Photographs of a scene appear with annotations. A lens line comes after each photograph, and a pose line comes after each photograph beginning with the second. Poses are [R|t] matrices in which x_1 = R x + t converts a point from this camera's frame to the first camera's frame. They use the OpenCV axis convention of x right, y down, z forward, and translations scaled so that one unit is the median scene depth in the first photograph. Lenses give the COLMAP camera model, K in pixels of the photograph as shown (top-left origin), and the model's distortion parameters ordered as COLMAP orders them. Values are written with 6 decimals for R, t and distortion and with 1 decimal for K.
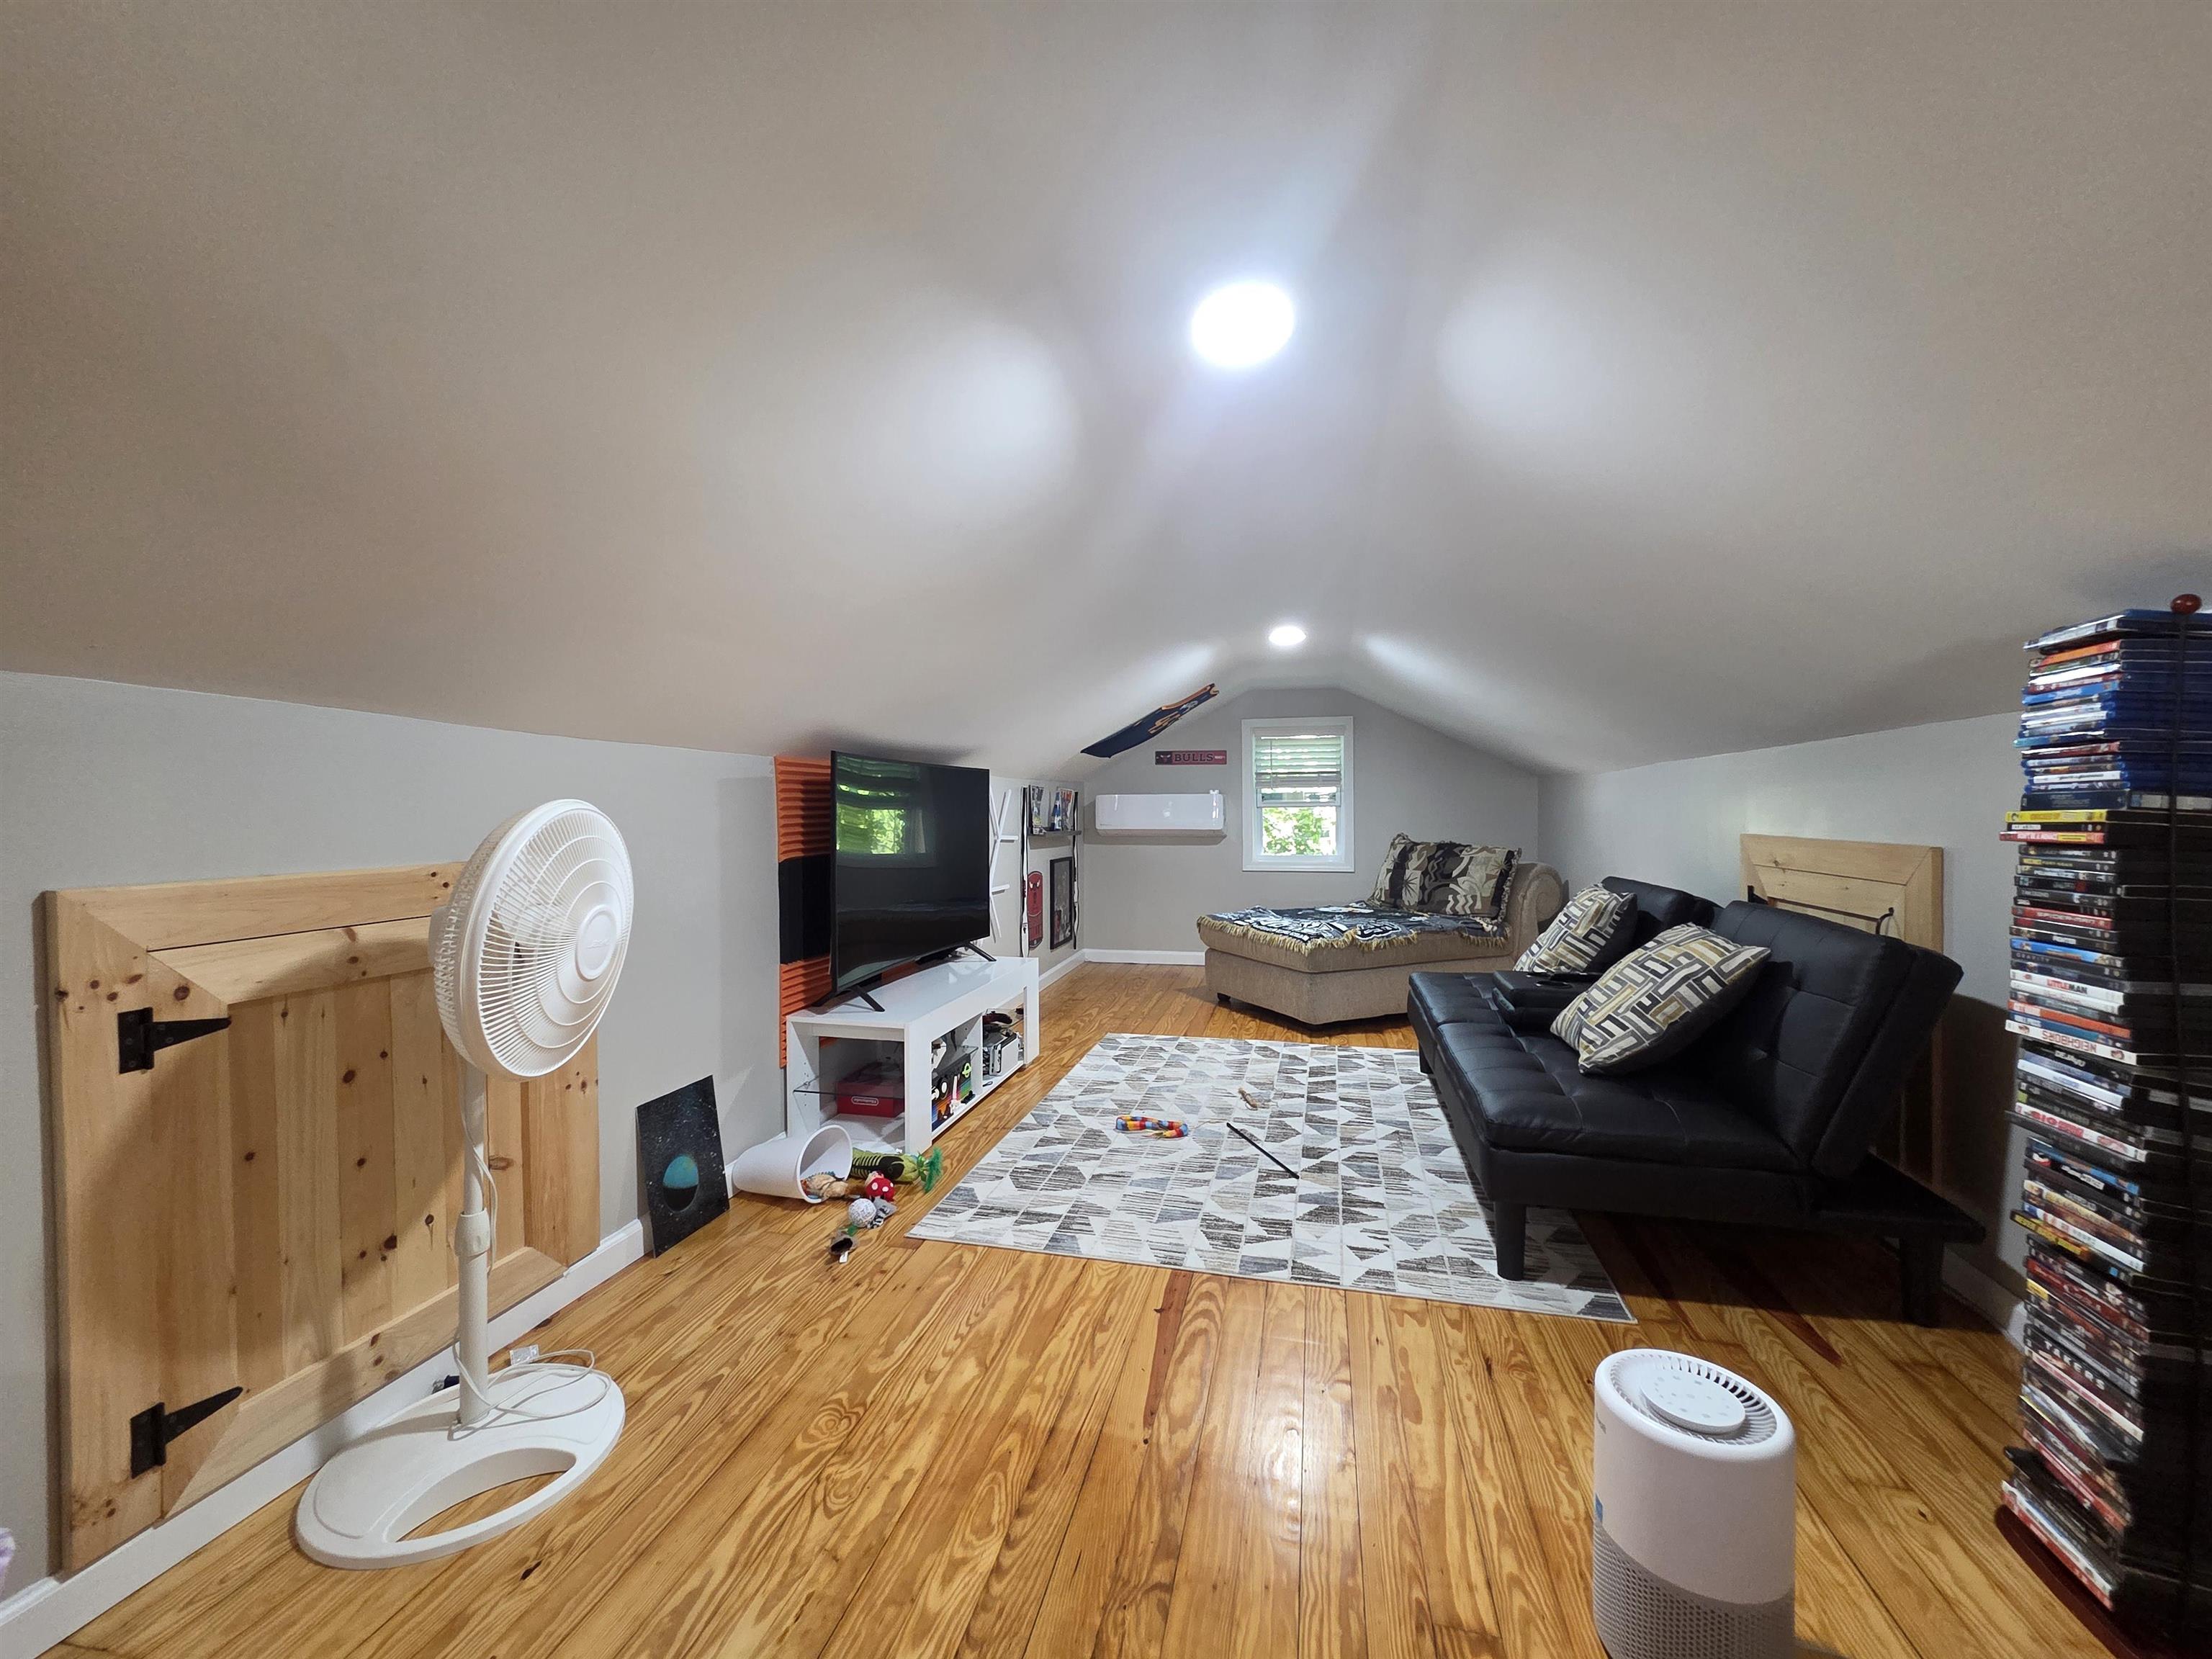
lens RADIAL K [[899.0, 0, 1099.7], [0, 899.0, 817.4], [0, 0, 1]] dist [-0.000999, -0.000564]
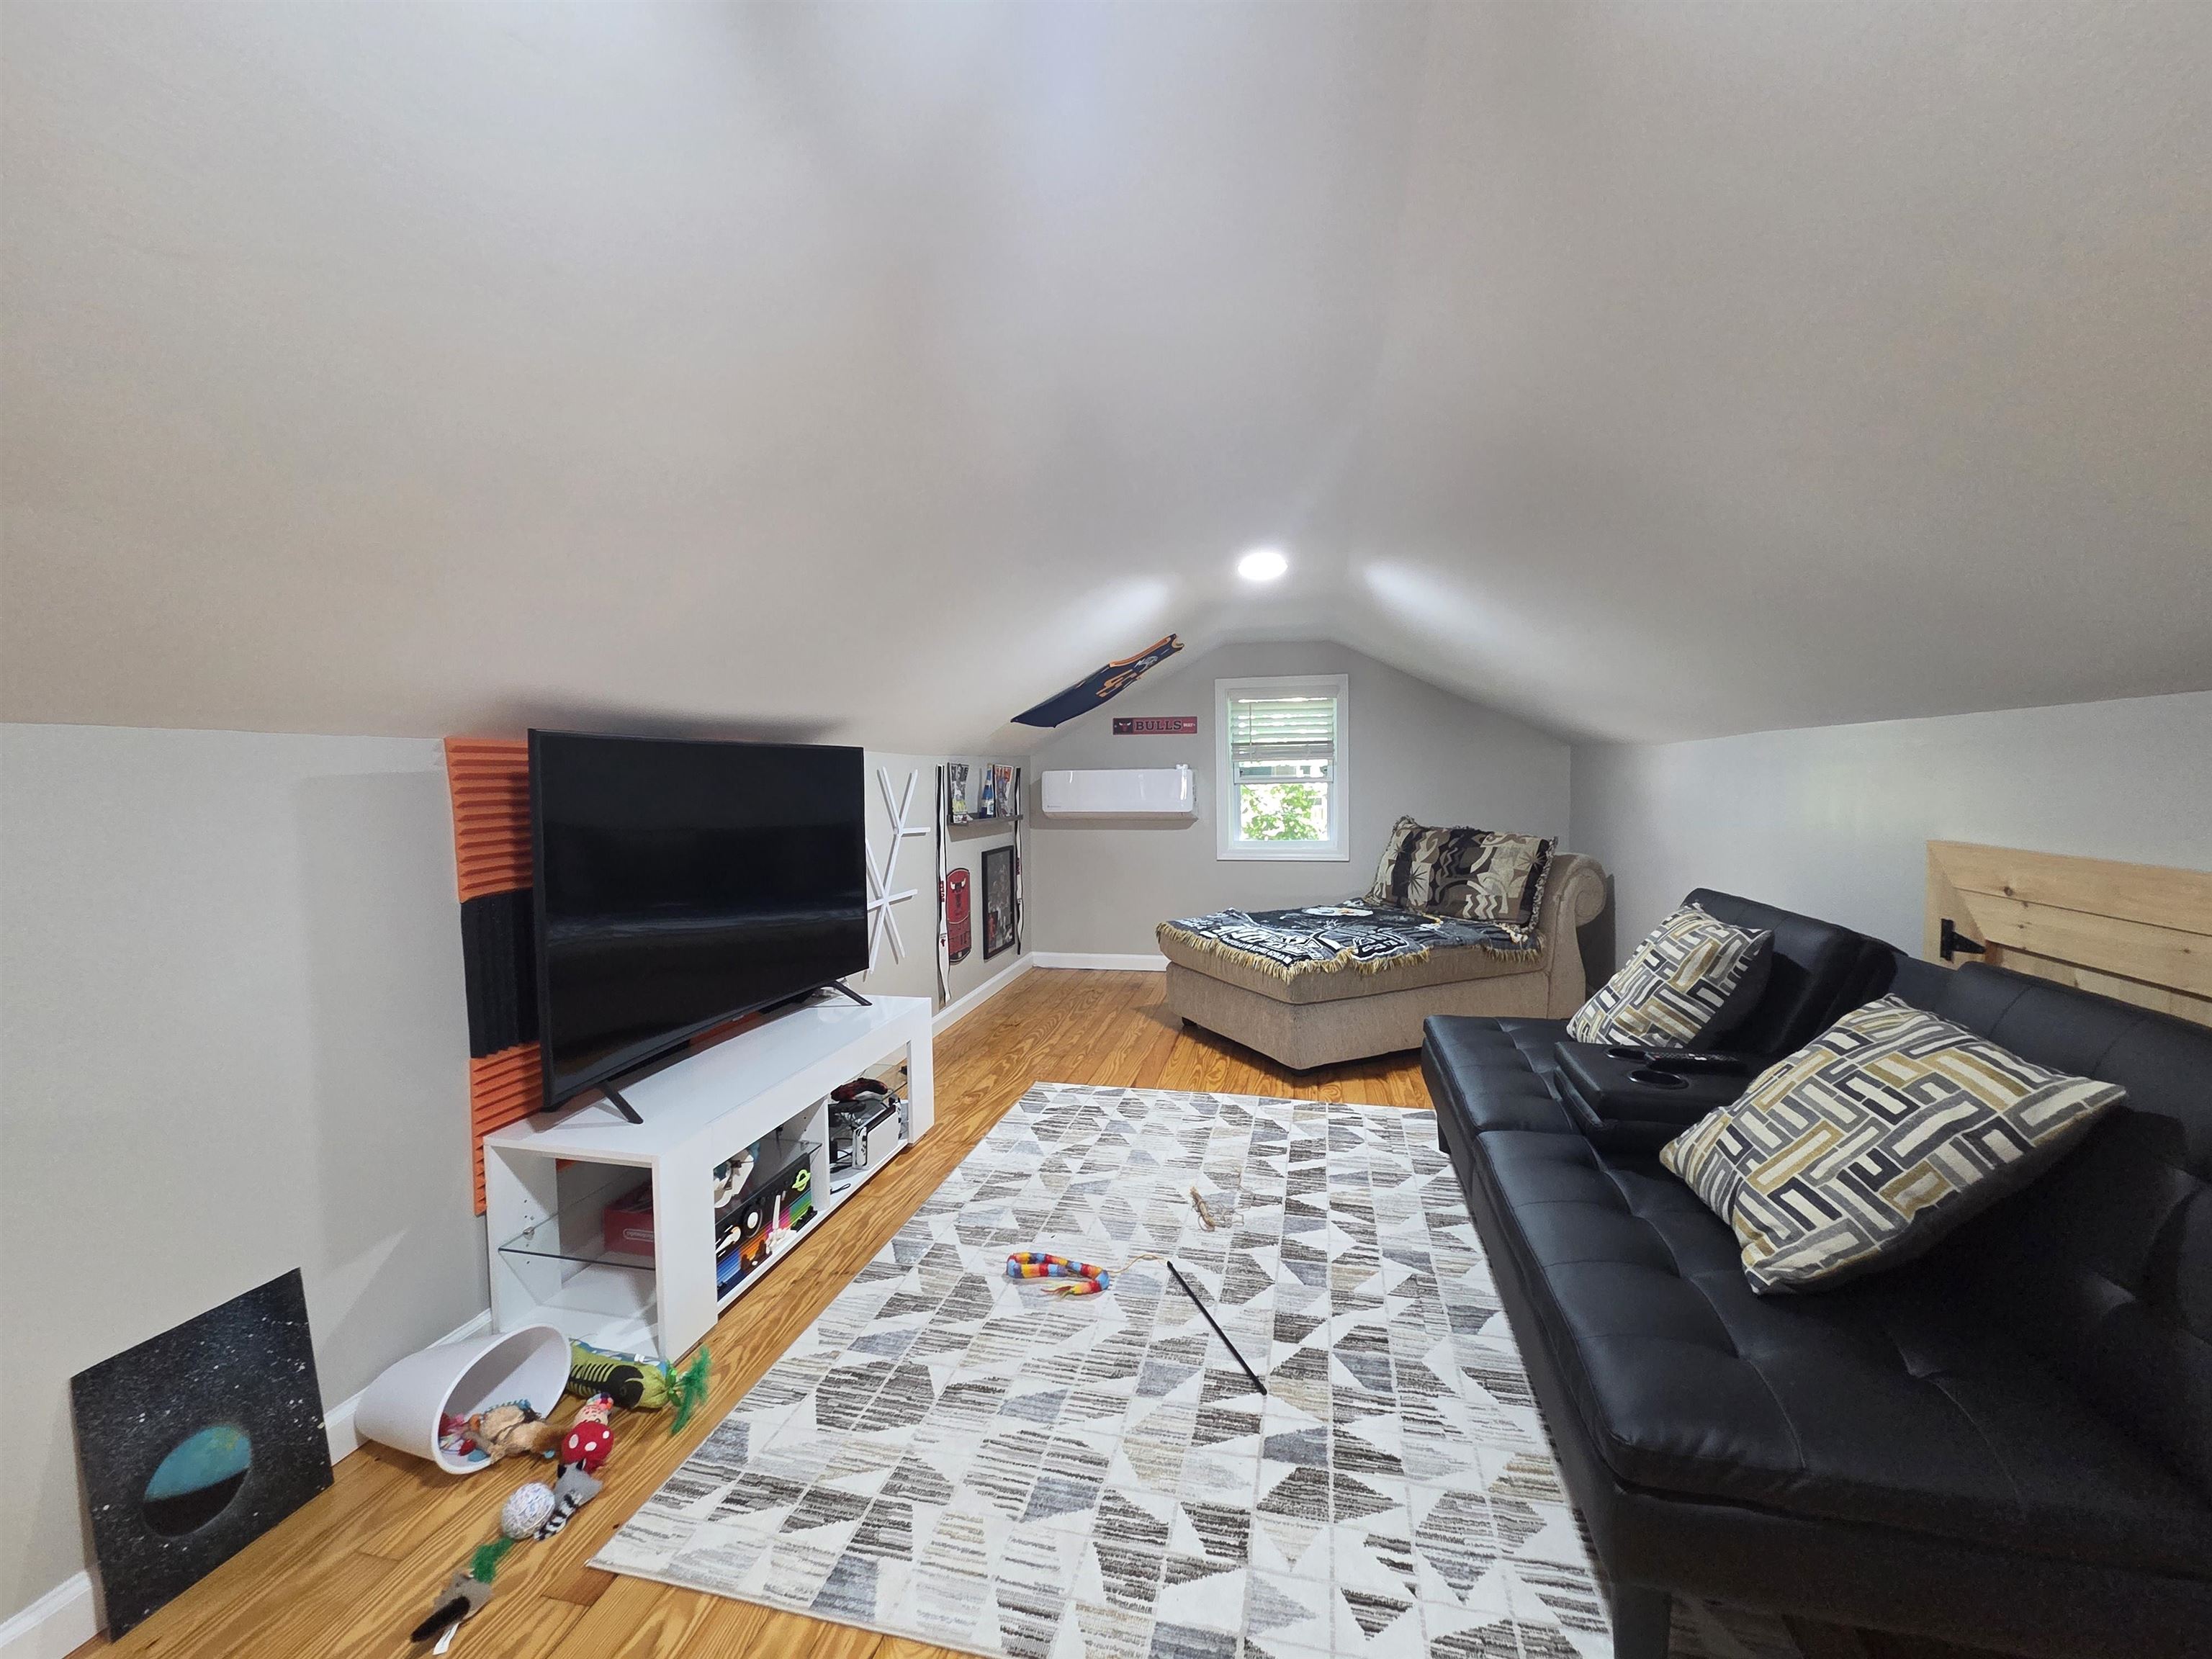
lens RADIAL K [[899.0, 0, 1099.4], [0, 899.0, 819.1], [0, 0, 1]] dist [-0.000999, -0.000564]
pose [[0.999933, -0.009306, 0.006850, 0.091816], [0.009014, 0.999103, 0.041381, -0.031071], [-0.007229, -0.041317, 0.999120, 0.339788]]
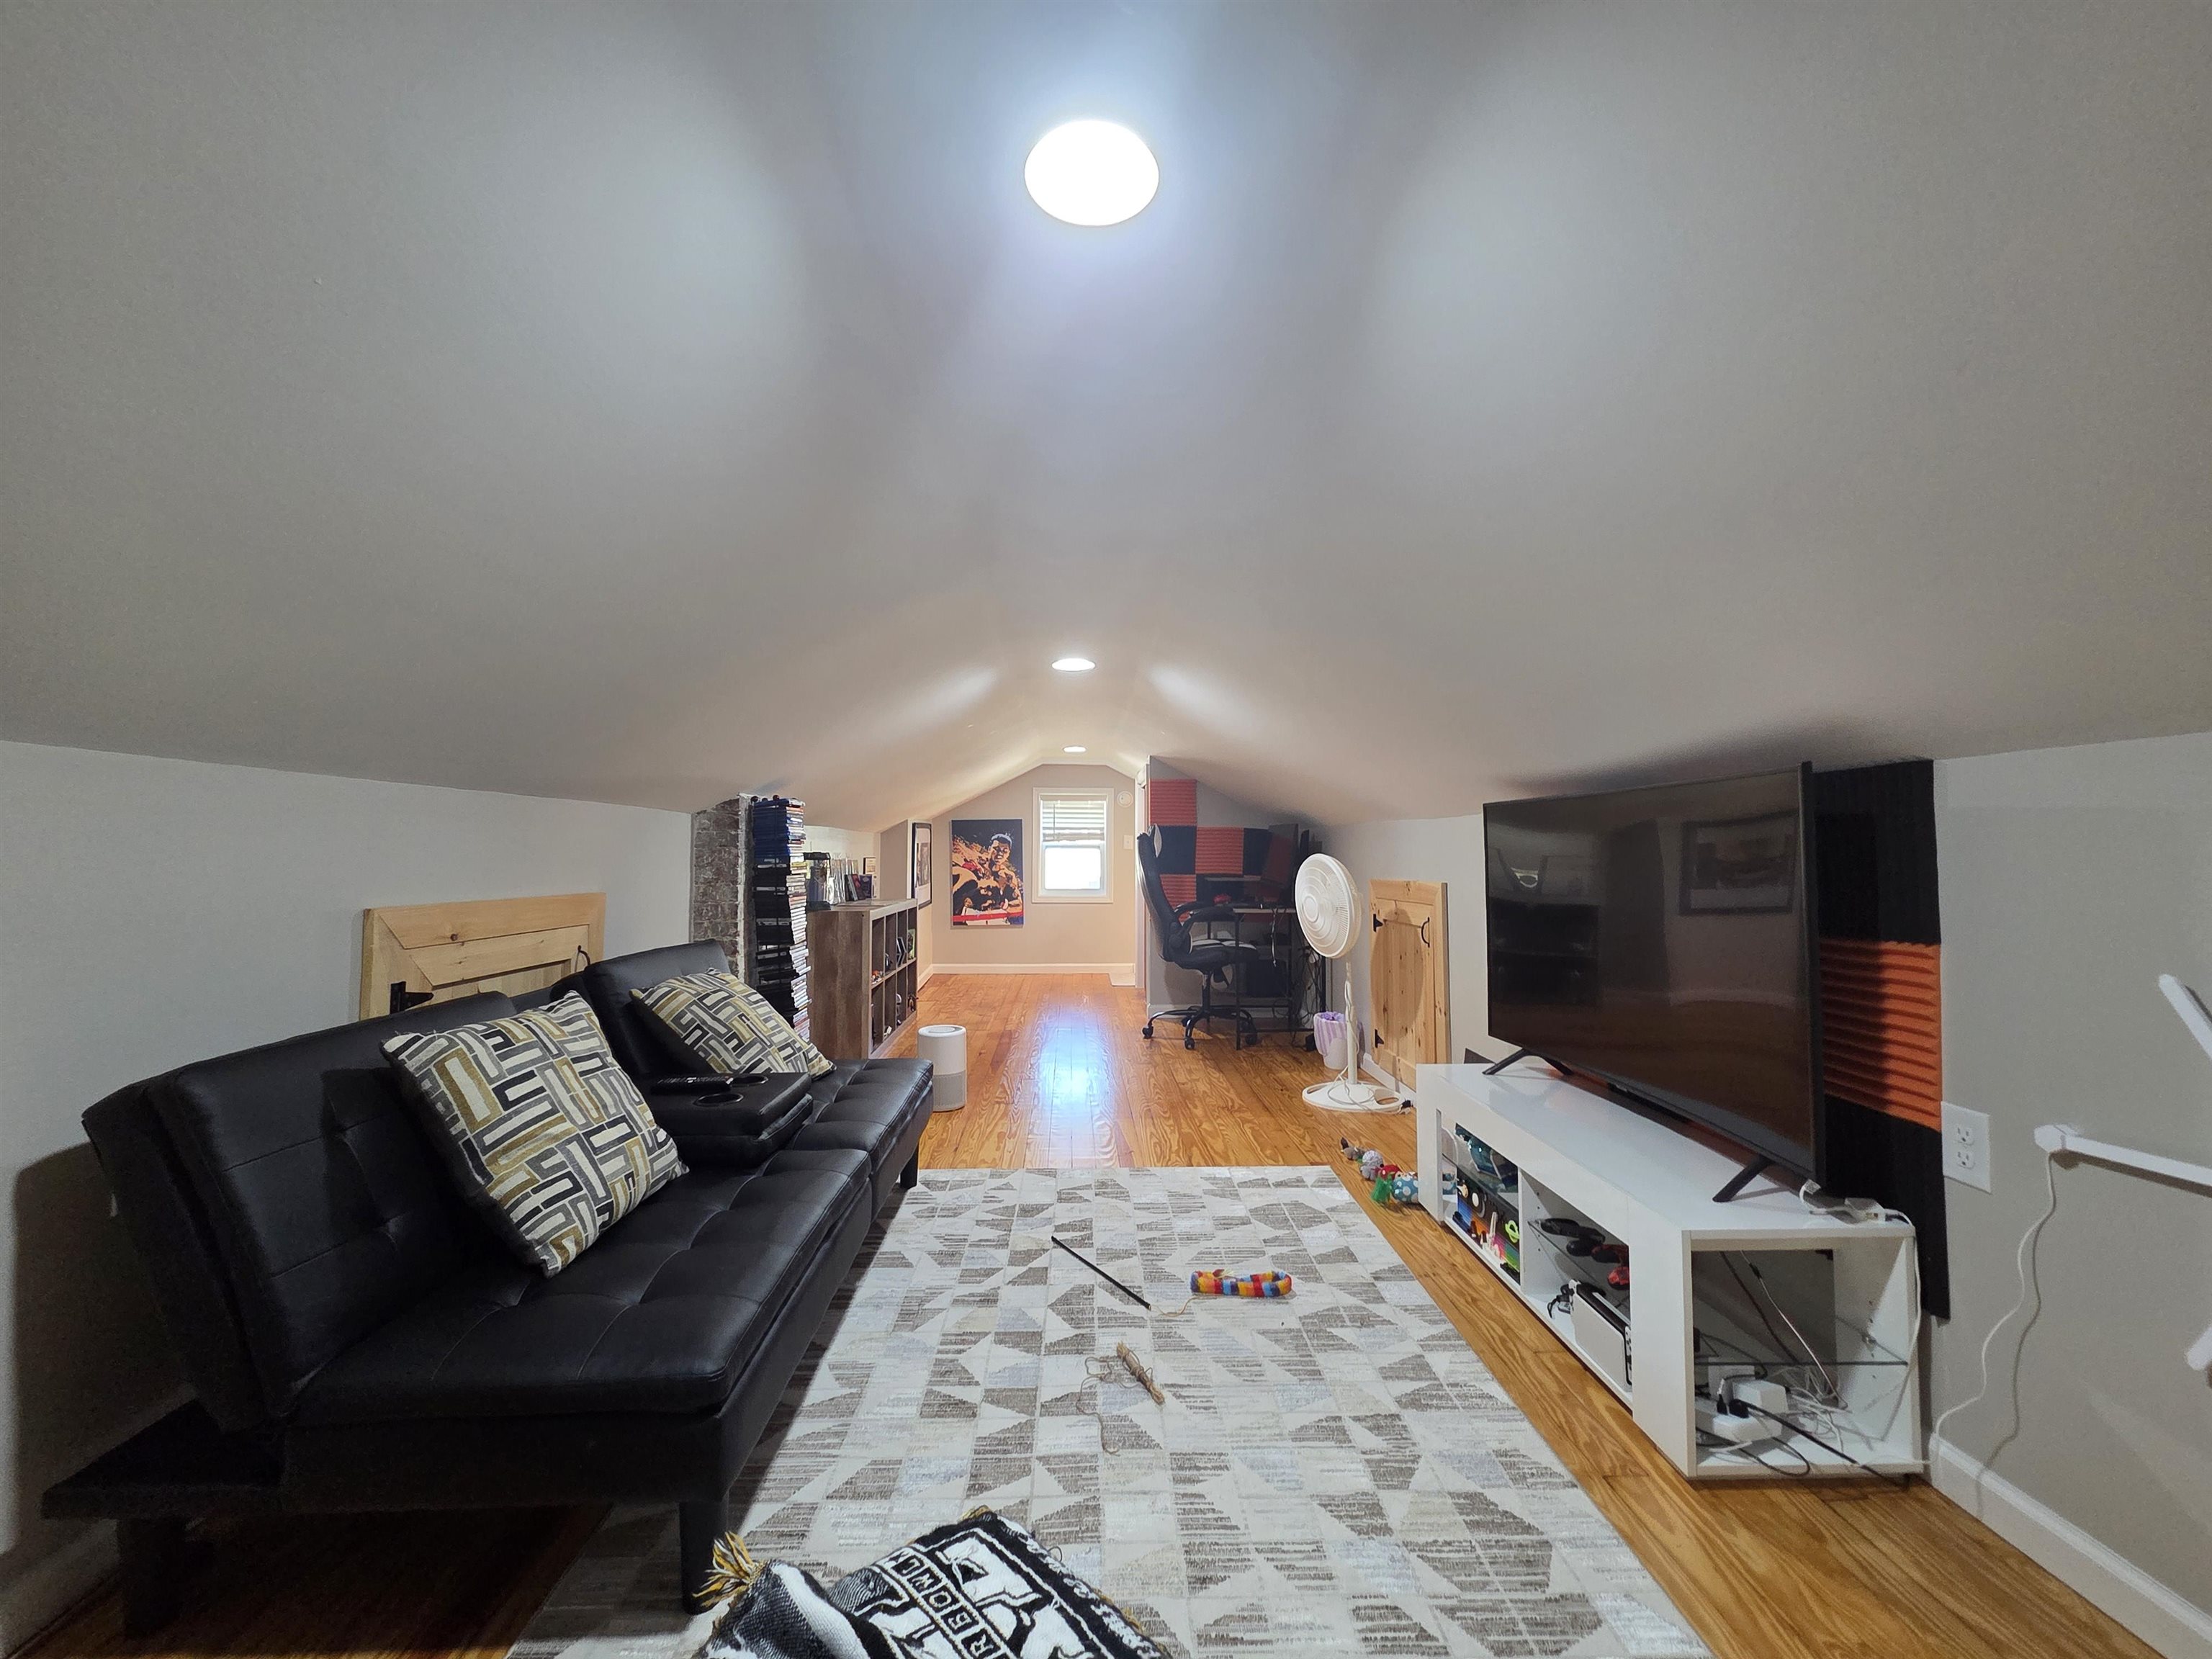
lens RADIAL K [[899.0, 0, 1095.1], [0, 899.0, 827.2], [0, 0, 1]] dist [-0.000999, -0.000564]
pose [[-0.964991, -0.001034, -0.262281, 0.388570], [0.004877, 0.999749, -0.021886, -0.023233], [0.262238, -0.022399, -0.964743, 1.764823]]
